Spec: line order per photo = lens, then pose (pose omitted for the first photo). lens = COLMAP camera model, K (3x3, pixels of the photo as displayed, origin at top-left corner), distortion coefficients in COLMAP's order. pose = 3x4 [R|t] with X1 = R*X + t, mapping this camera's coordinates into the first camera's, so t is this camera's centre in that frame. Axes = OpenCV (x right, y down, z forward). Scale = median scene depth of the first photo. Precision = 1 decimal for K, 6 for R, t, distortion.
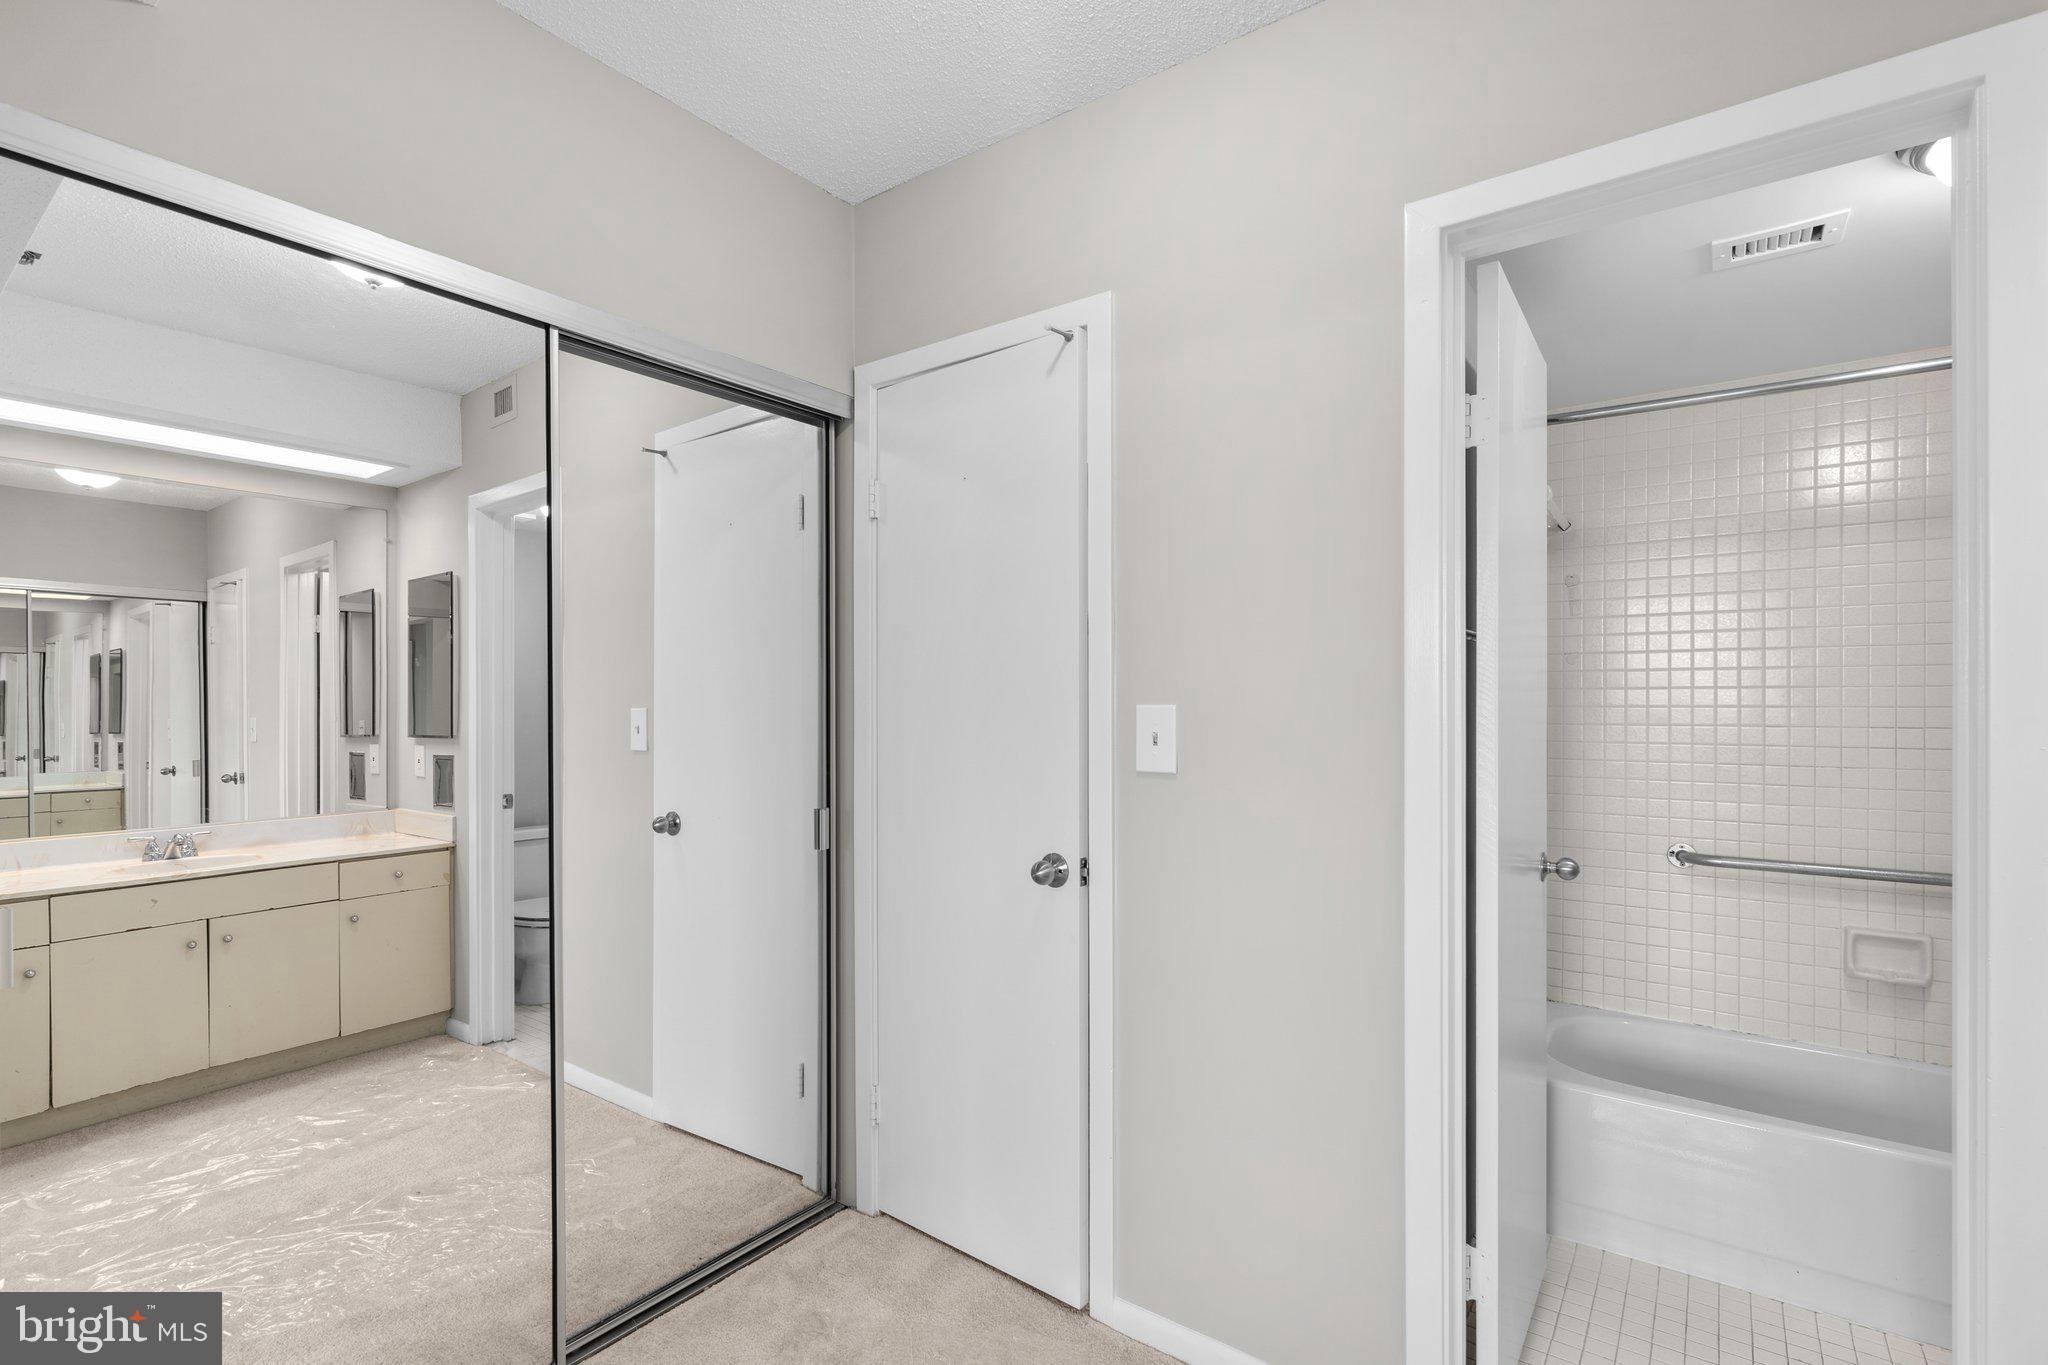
lens RADIAL K [[921.0, 0, 1020.7], [0, 921.0, 700.1], [0, 0, 1]] dist [-0.004591, 0.001956]
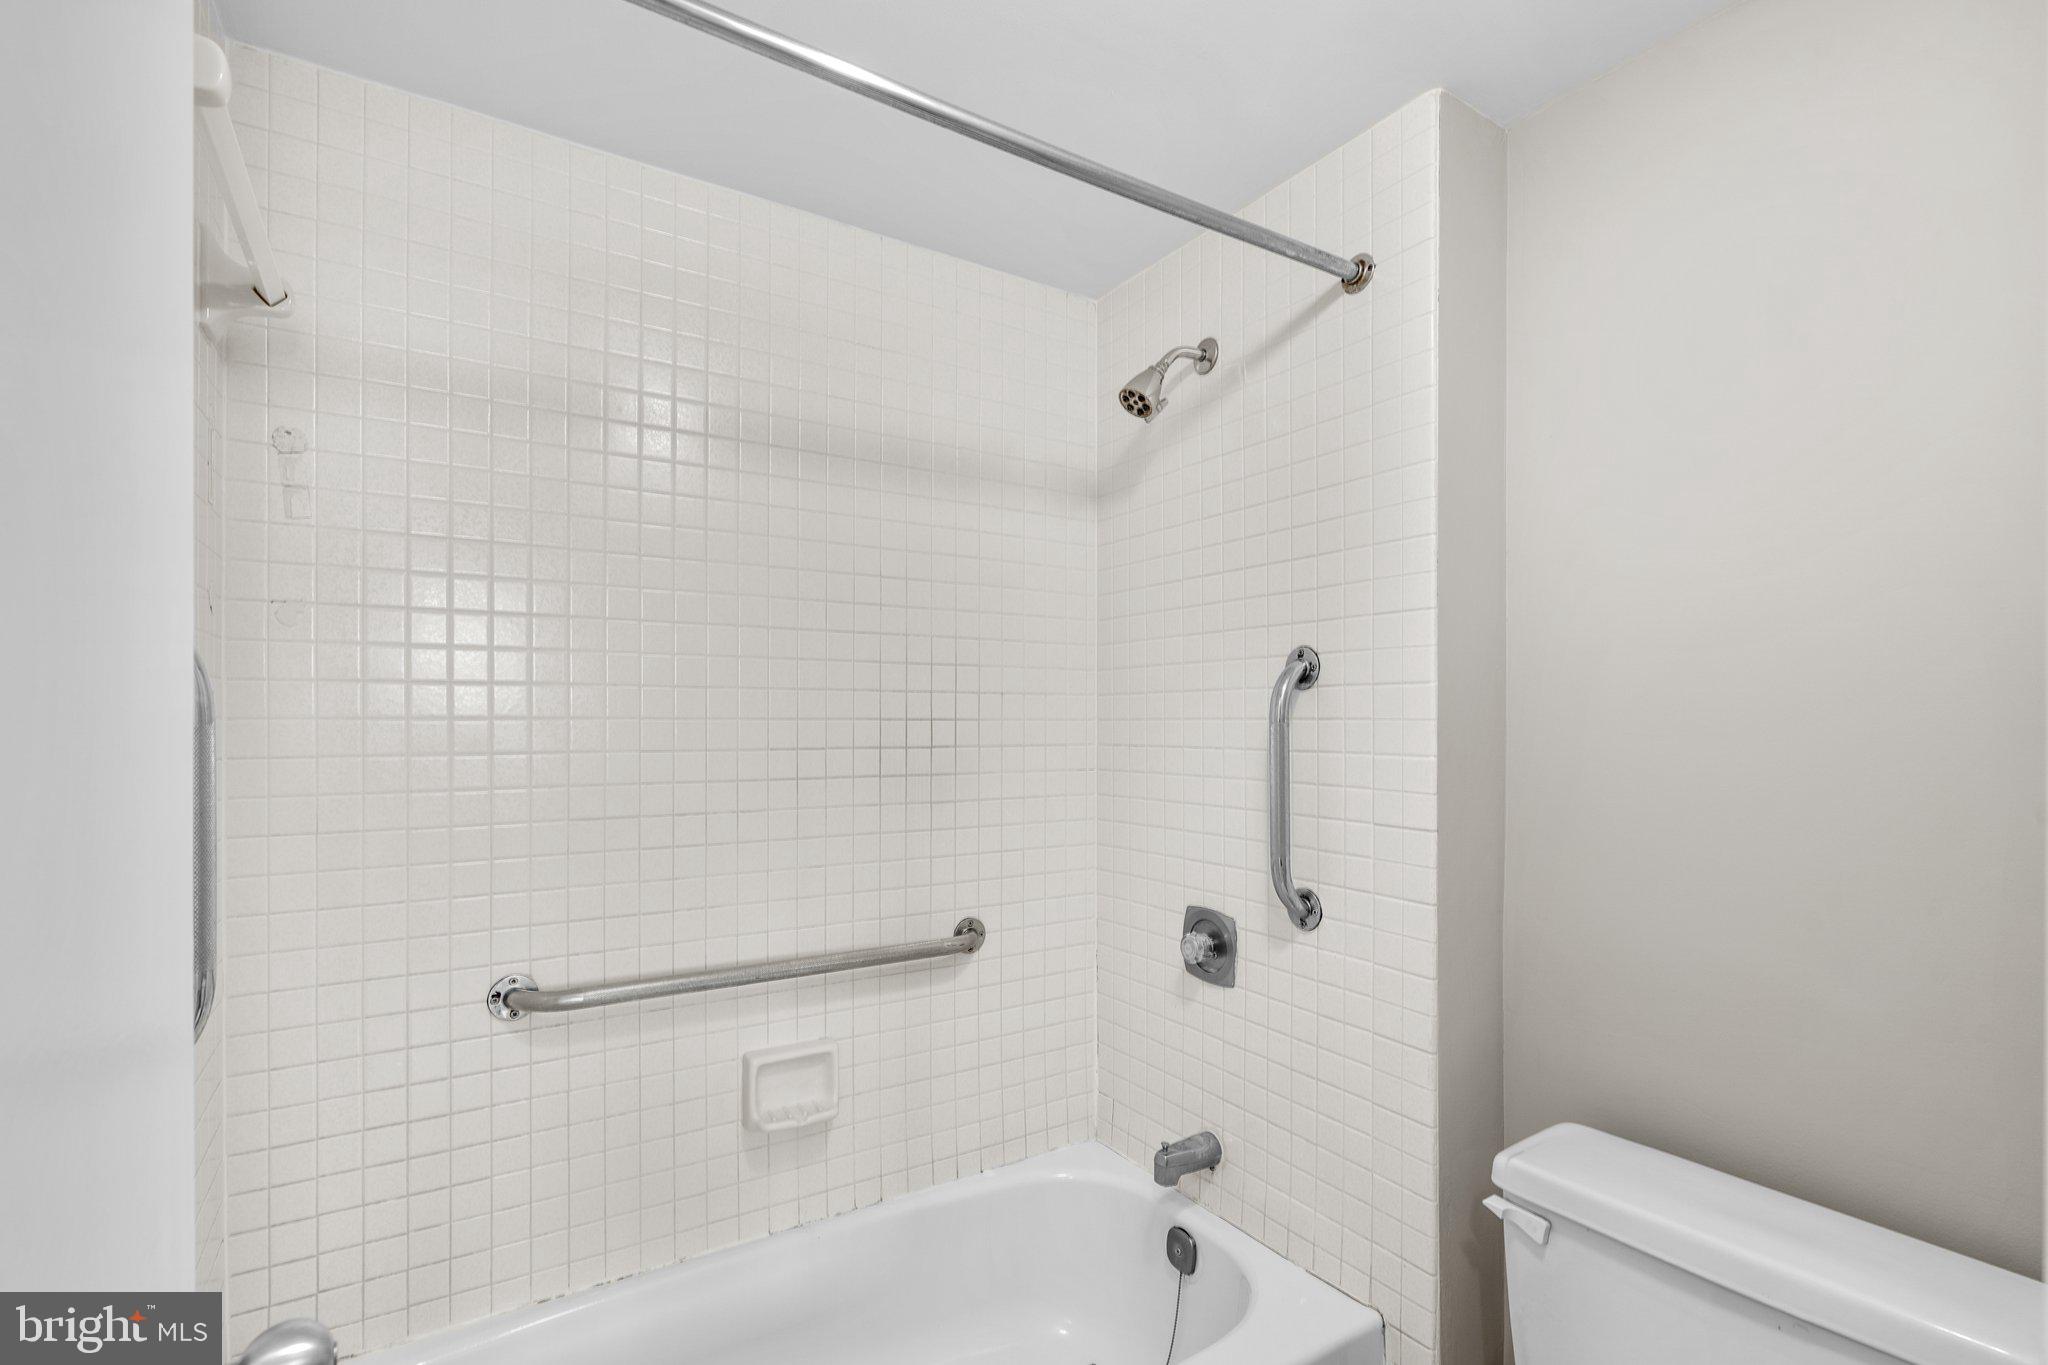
lens RADIAL K [[921.0, 0, 1014.8], [0, 921.0, 704.8], [0, 0, 1]] dist [-0.004591, 0.001956]
pose [[0.313723, 0.011530, 0.949444, 0.298795], [-0.004102, 0.999933, -0.010788, 0.003916], [-0.949506, -0.000510, 0.313750, 0.549473]]
